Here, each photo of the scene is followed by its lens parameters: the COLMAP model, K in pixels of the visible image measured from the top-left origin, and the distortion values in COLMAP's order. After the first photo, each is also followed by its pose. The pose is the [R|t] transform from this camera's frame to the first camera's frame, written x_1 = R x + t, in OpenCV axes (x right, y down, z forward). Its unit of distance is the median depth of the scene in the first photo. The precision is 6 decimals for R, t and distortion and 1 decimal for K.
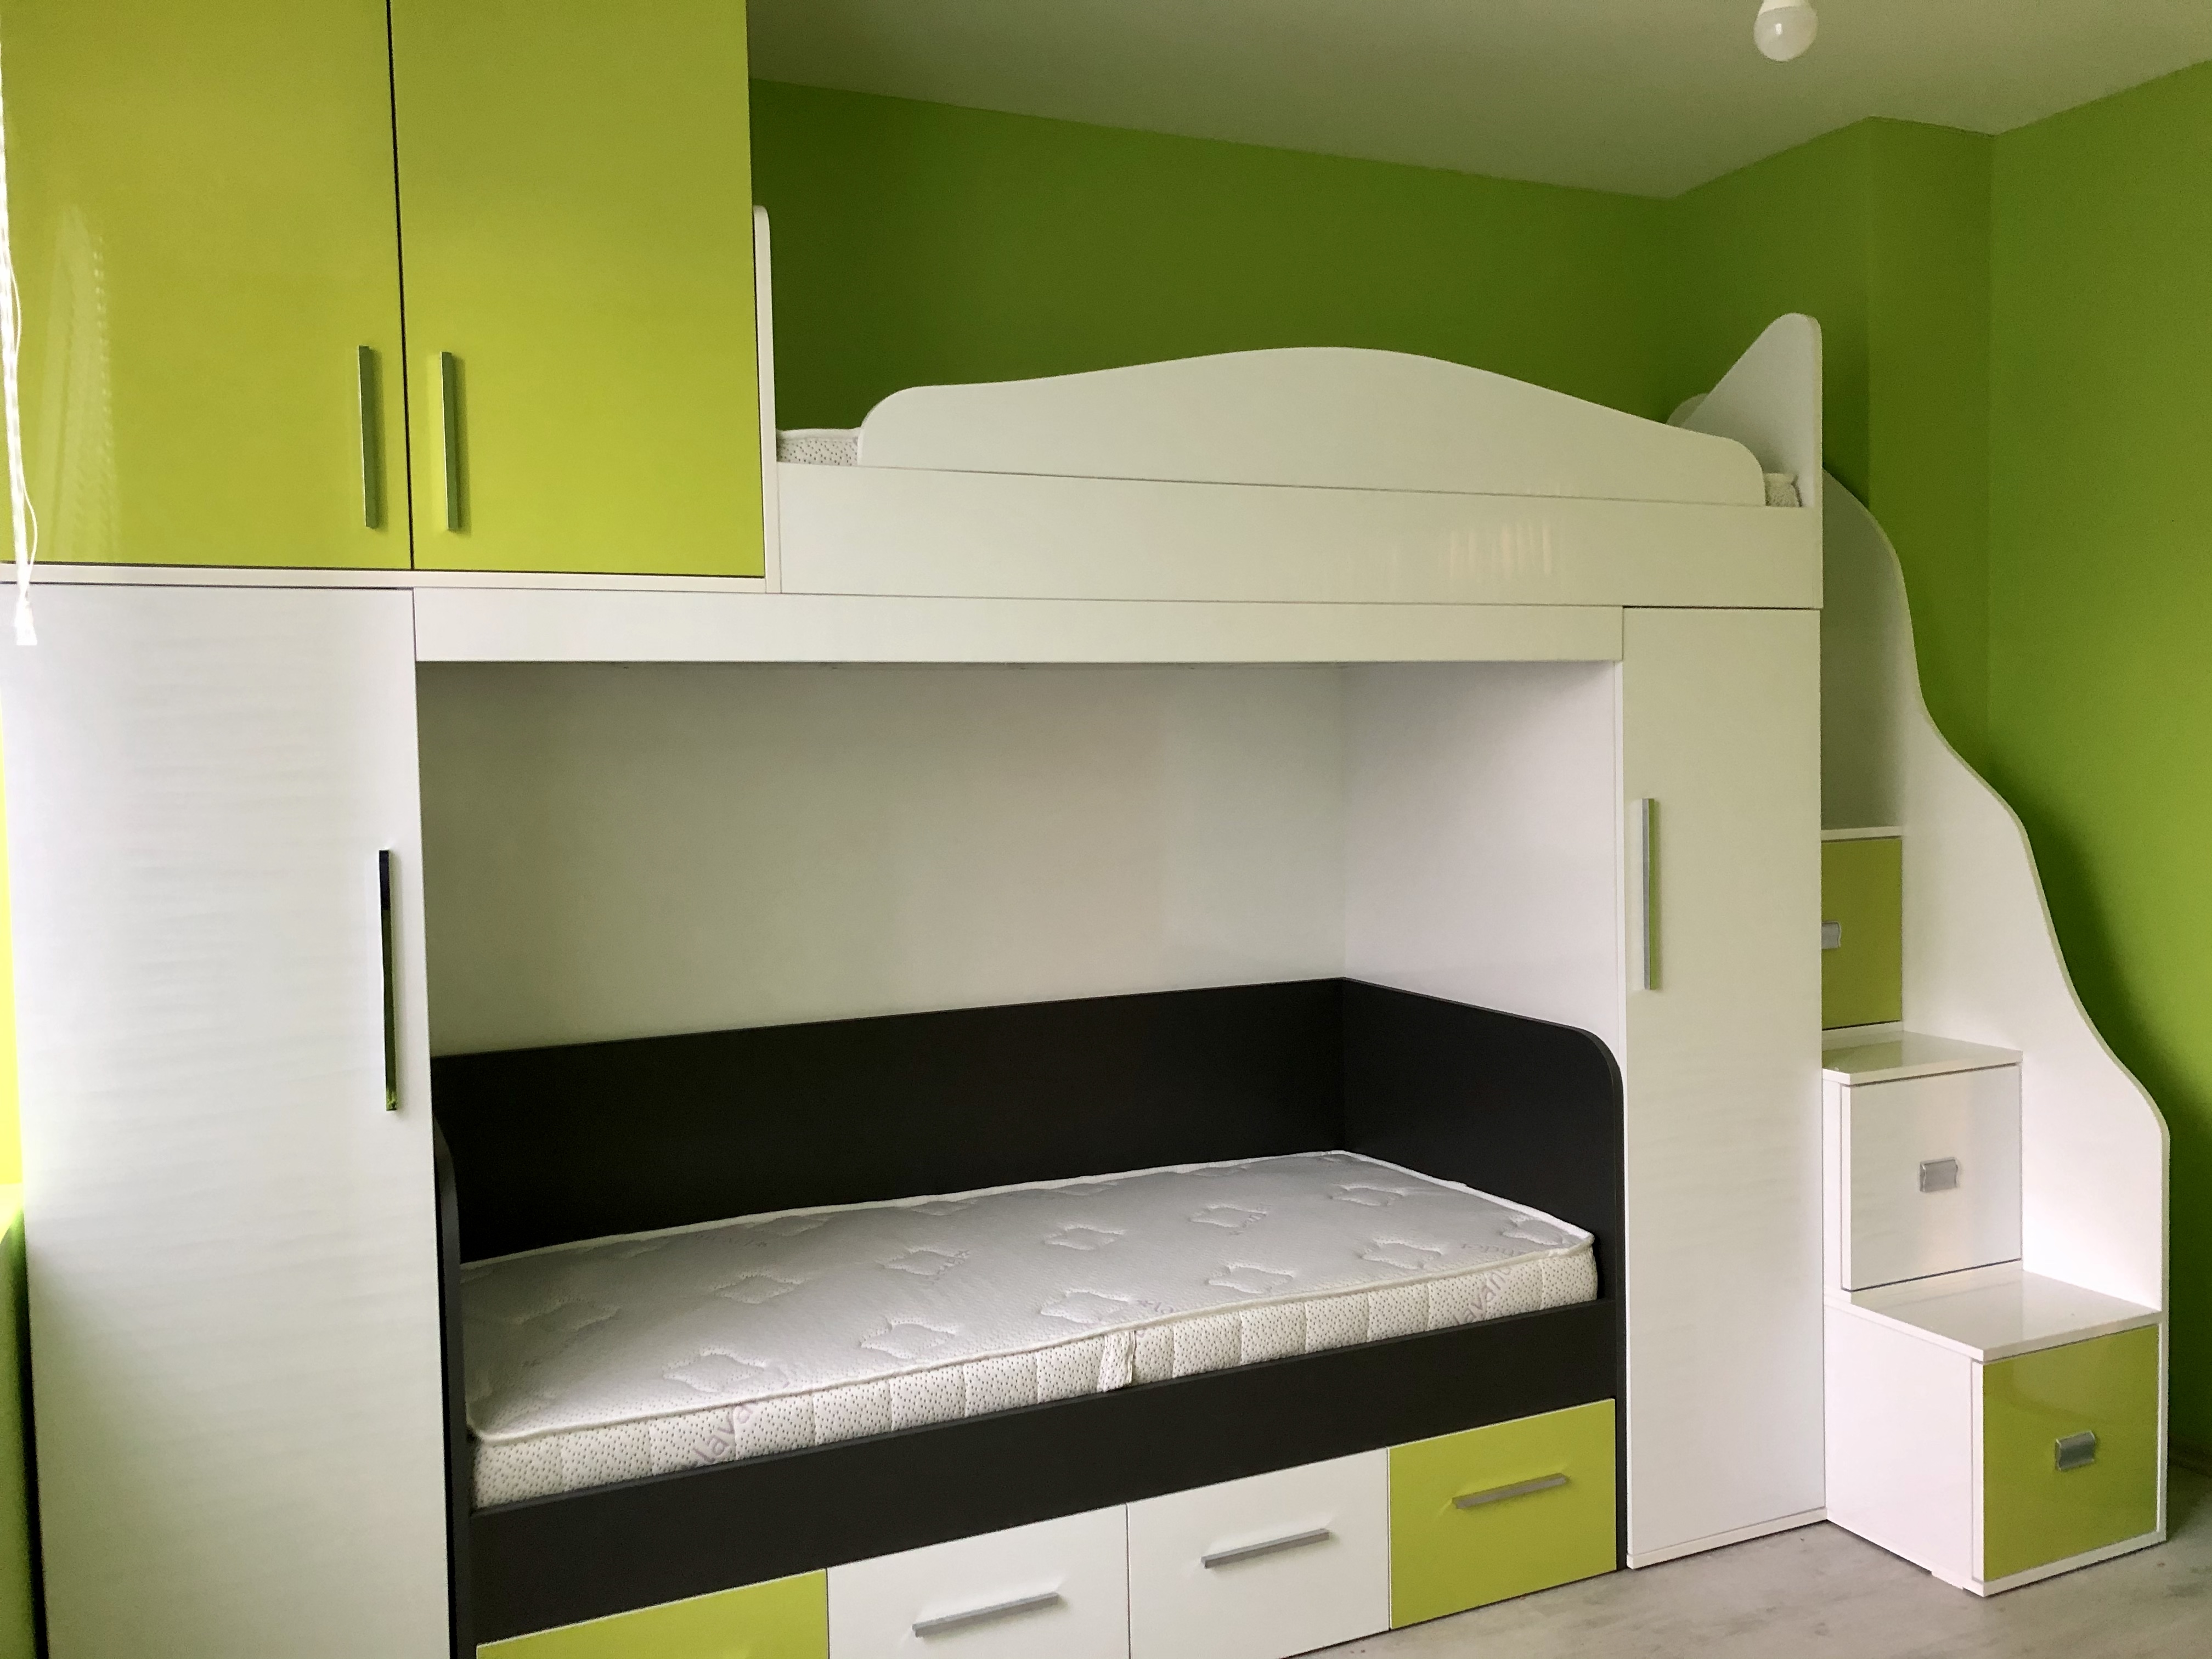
lens RADIAL K [[1833.6, 0, 1106.6], [0, 1833.6, 814.0], [0, 0, 1]] dist [0.007186, 0.021389]
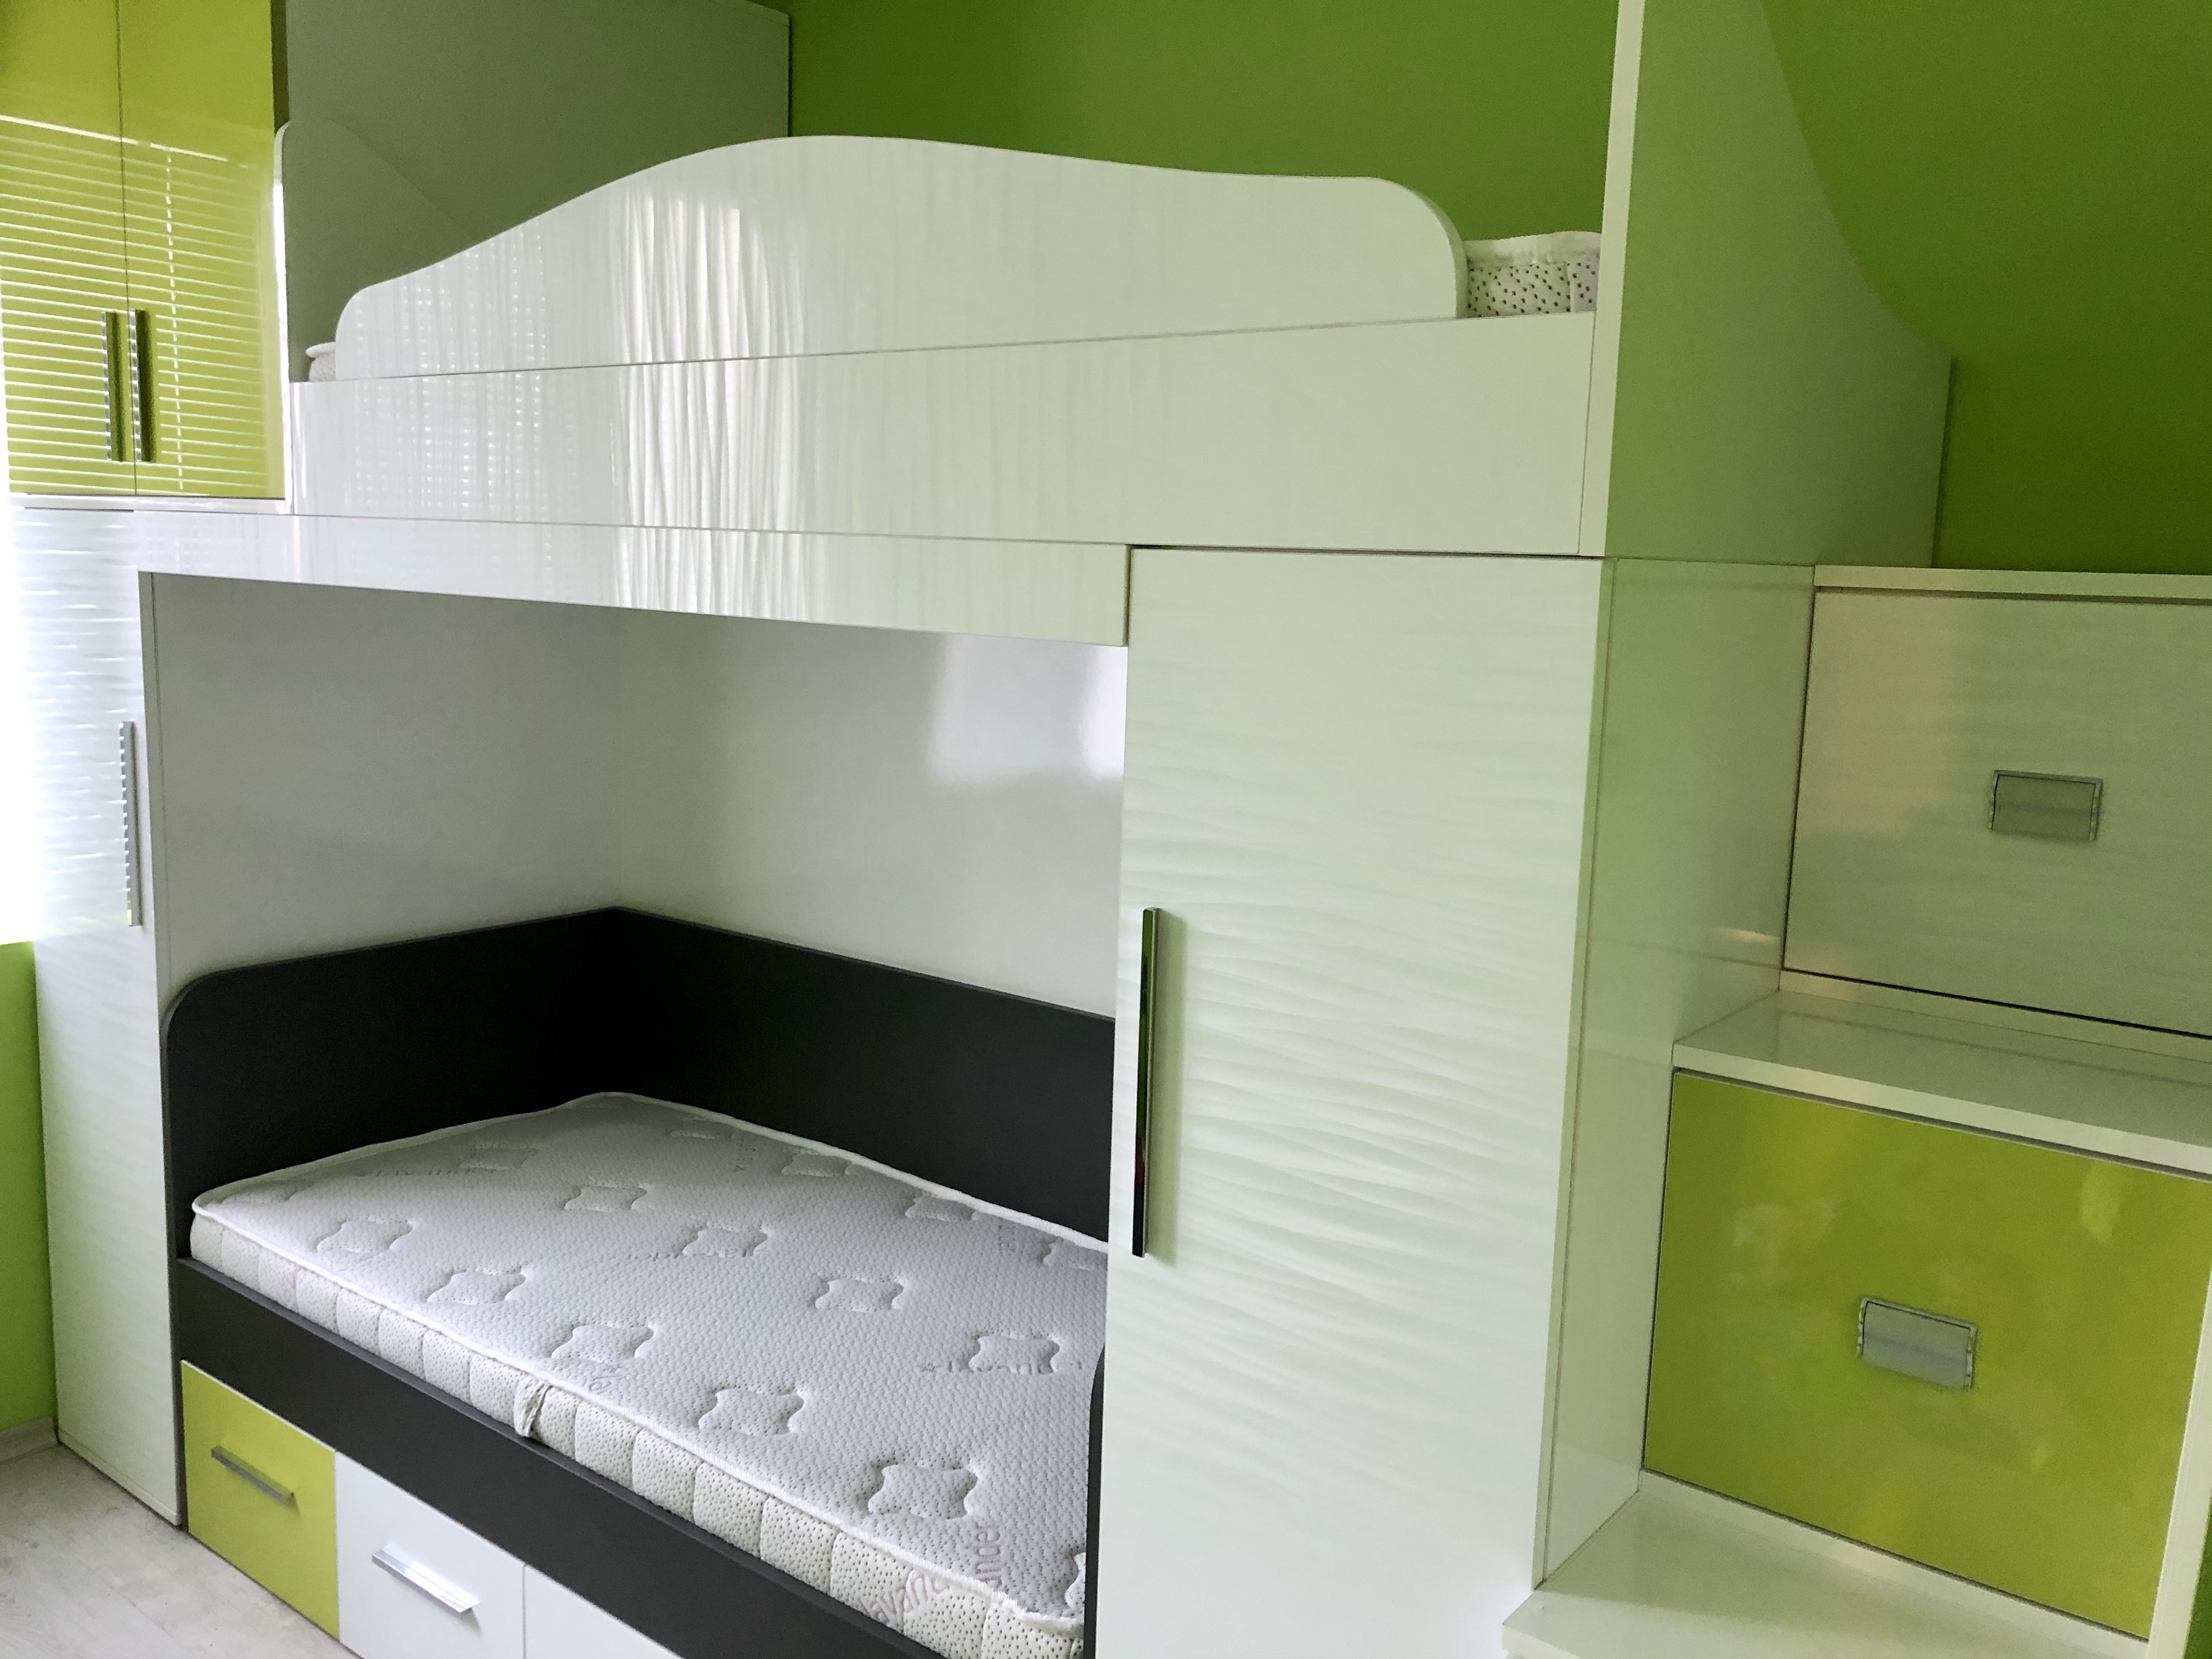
lens RADIAL K [[1833.6, 0, 1102.1], [0, 1833.6, 830.2], [0, 0, 1]] dist [0.007186, 0.021389]
pose [[0.451057, 0.170574, -0.876043, 0.831163], [-0.078564, 0.985345, 0.151405, -0.122676], [0.889030, 0.000533, 0.457848, 0.828718]]
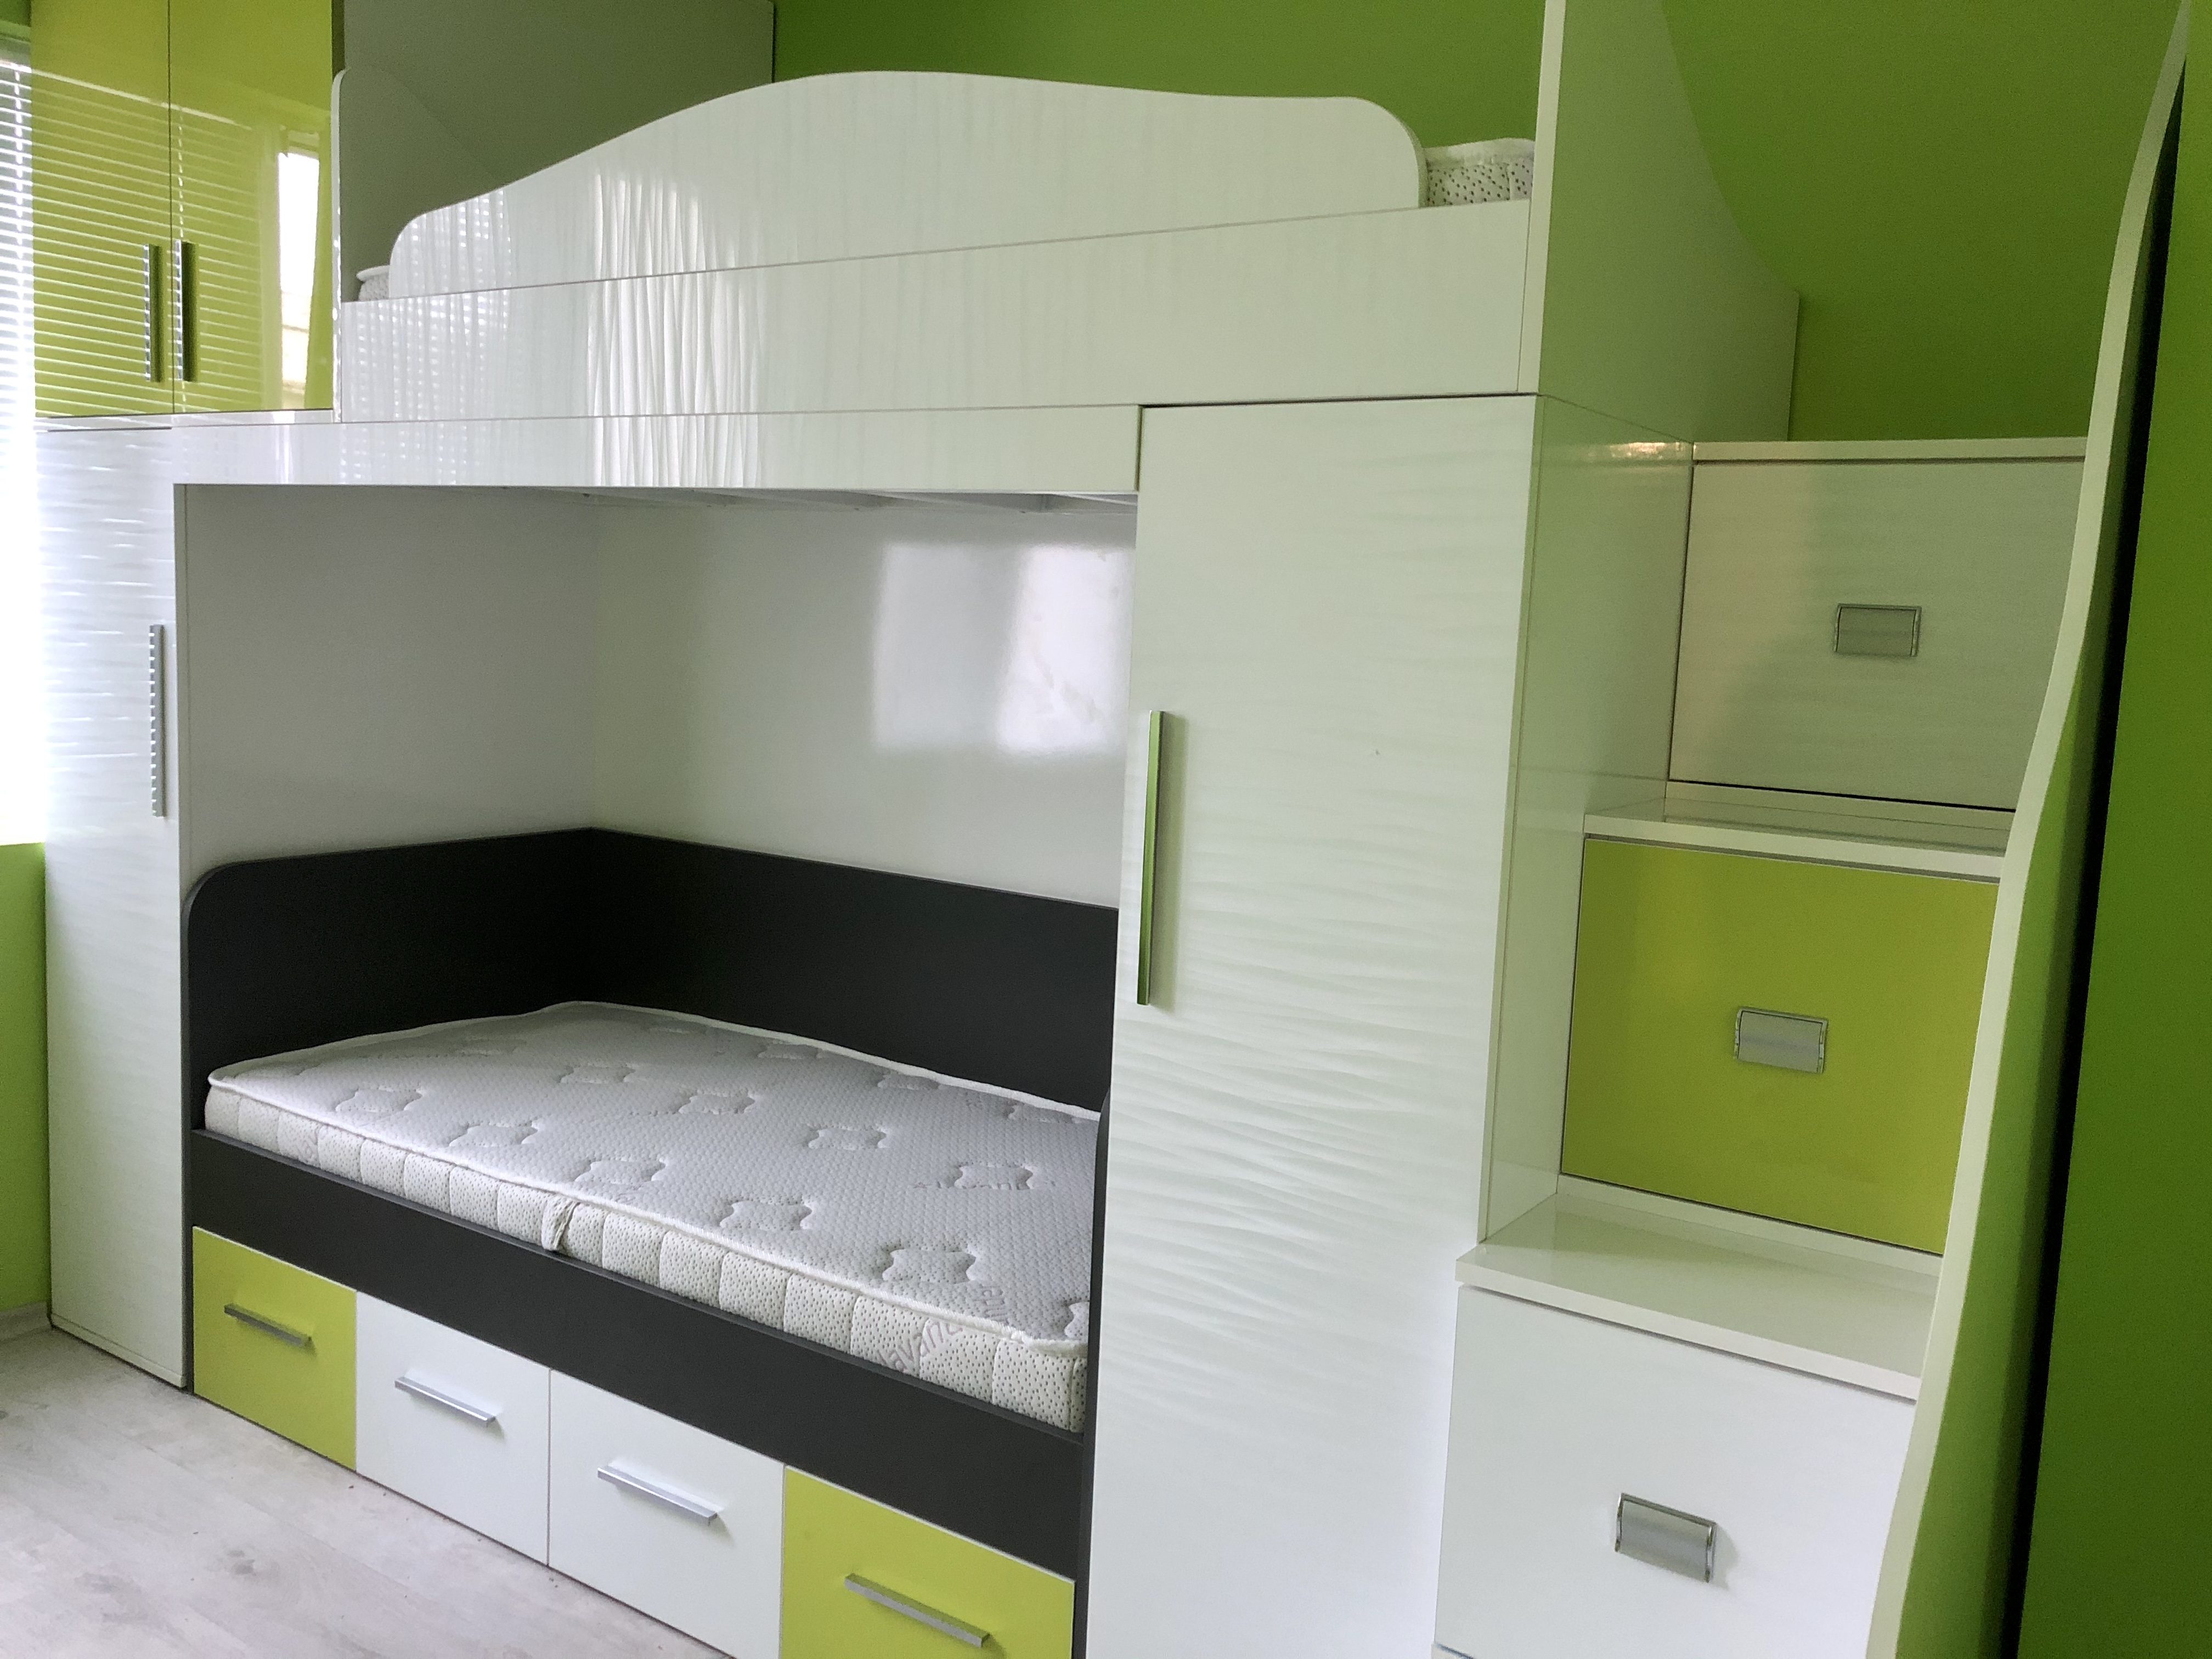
lens RADIAL K [[1833.6, 0, 1100.7], [0, 1833.6, 827.1], [0, 0, 1]] dist [0.007186, 0.021389]
pose [[0.511104, 0.148136, -0.846657, 0.920055], [-0.091797, 0.988810, 0.117593, -0.045992], [0.854603, 0.017618, 0.518983, 0.728258]]
